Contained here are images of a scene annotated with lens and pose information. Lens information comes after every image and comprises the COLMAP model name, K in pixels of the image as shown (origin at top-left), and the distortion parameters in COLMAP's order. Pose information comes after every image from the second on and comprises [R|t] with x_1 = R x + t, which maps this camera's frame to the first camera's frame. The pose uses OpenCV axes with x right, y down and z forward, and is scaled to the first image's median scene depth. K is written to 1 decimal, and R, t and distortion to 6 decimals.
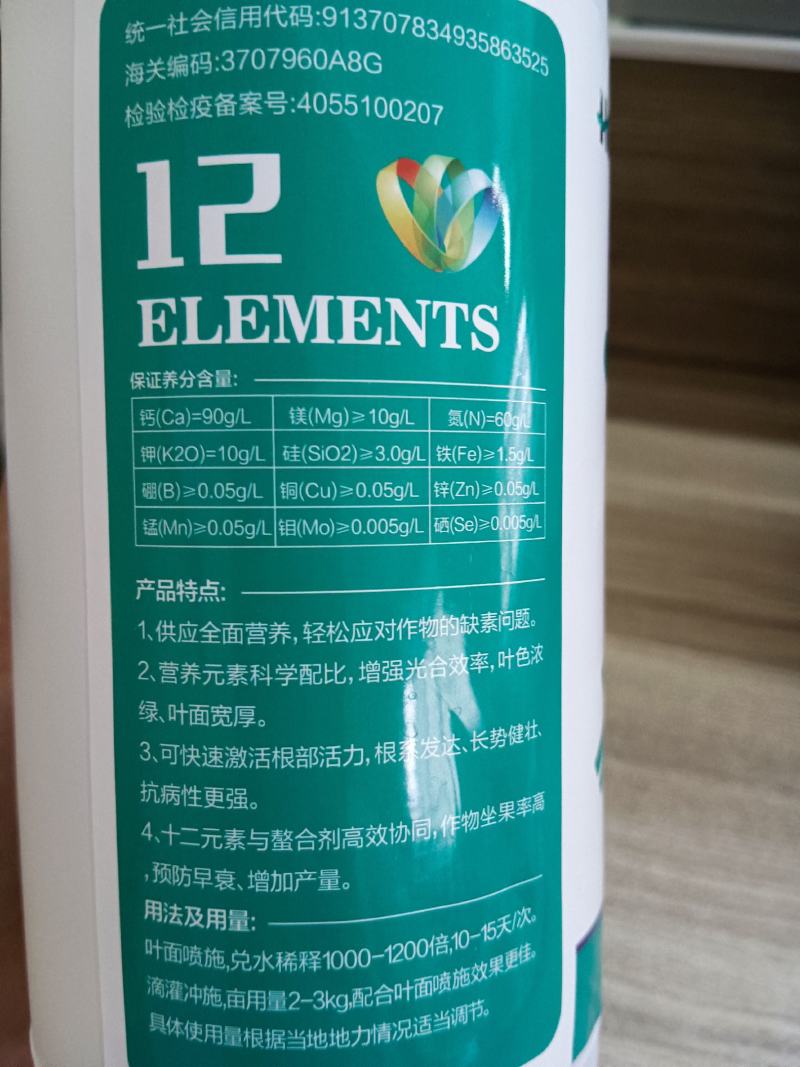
lens RADIAL K [[876.7, 0, 400.0], [0, 876.7, 533.5], [0, 0, 1]] dist [0.097220, -0.234070]
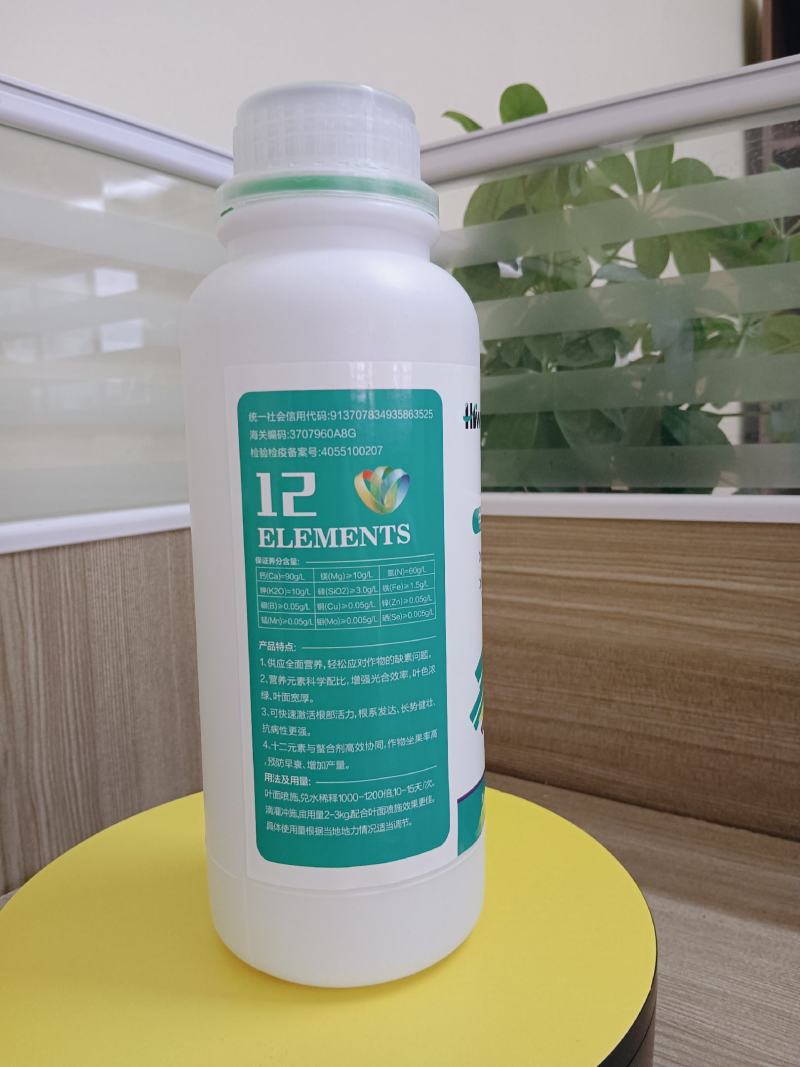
lens RADIAL K [[866.2, 0, 400.0], [0, 866.2, 533.5], [0, 0, 1]] dist [0.103418, -0.185055]
pose [[0.997482, -0.007854, -0.070481, 0.259299], [0.012195, 0.998040, 0.061385, -0.390019], [0.069861, -0.062090, 0.995623, -1.342868]]
